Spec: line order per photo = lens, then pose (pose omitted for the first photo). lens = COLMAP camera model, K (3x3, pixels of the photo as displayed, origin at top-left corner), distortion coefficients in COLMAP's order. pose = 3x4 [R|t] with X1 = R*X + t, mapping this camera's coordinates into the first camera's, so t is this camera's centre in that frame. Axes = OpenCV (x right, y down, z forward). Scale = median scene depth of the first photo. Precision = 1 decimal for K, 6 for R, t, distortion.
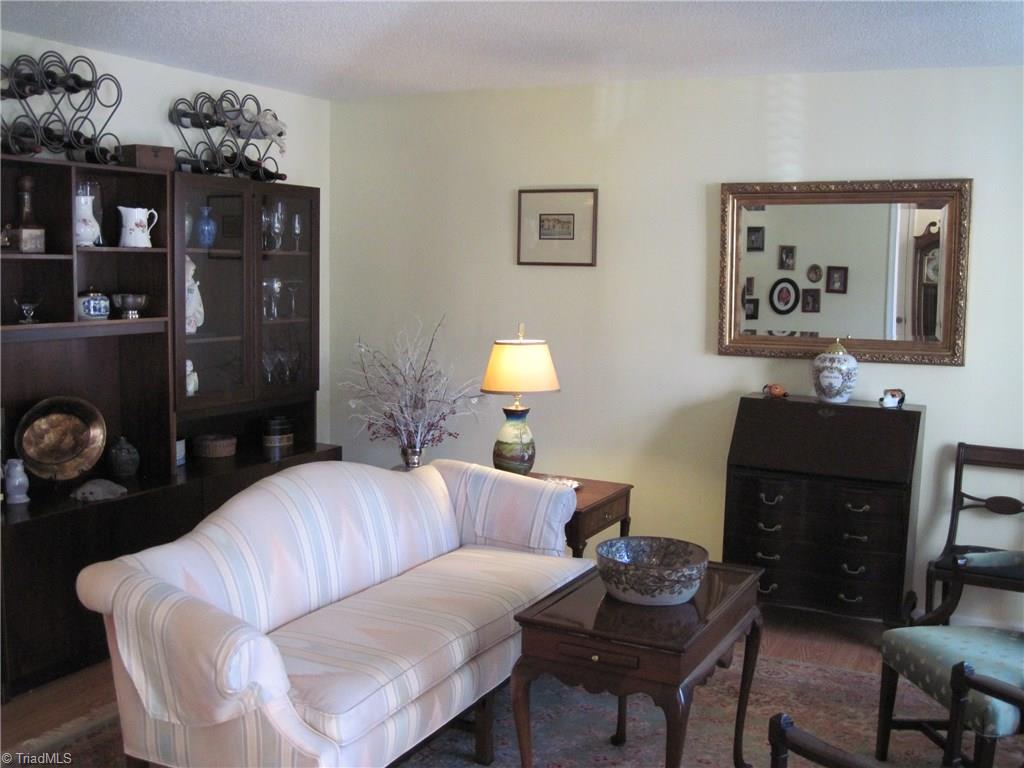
lens RADIAL K [[1051.6, 0, 521.3], [0, 1051.6, 384.6], [0, 0, 1]] dist [-0.105275, 0.000000]
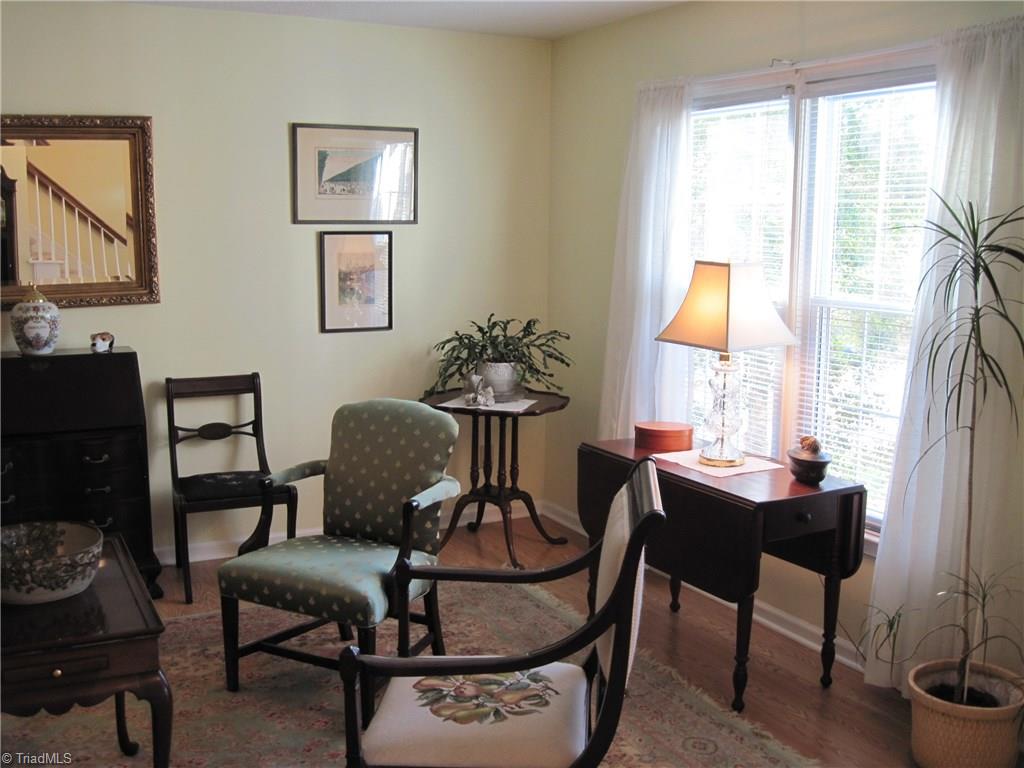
lens RADIAL K [[1051.6, 0, 517.9], [0, 1051.6, 387.5], [0, 0, 1]] dist [-0.105275, 0.000000]
pose [[0.586257, -0.142259, 0.797537, -0.191810], [0.094309, 0.989752, 0.107220, -0.011941], [-0.804617, 0.012356, 0.593666, 0.113885]]
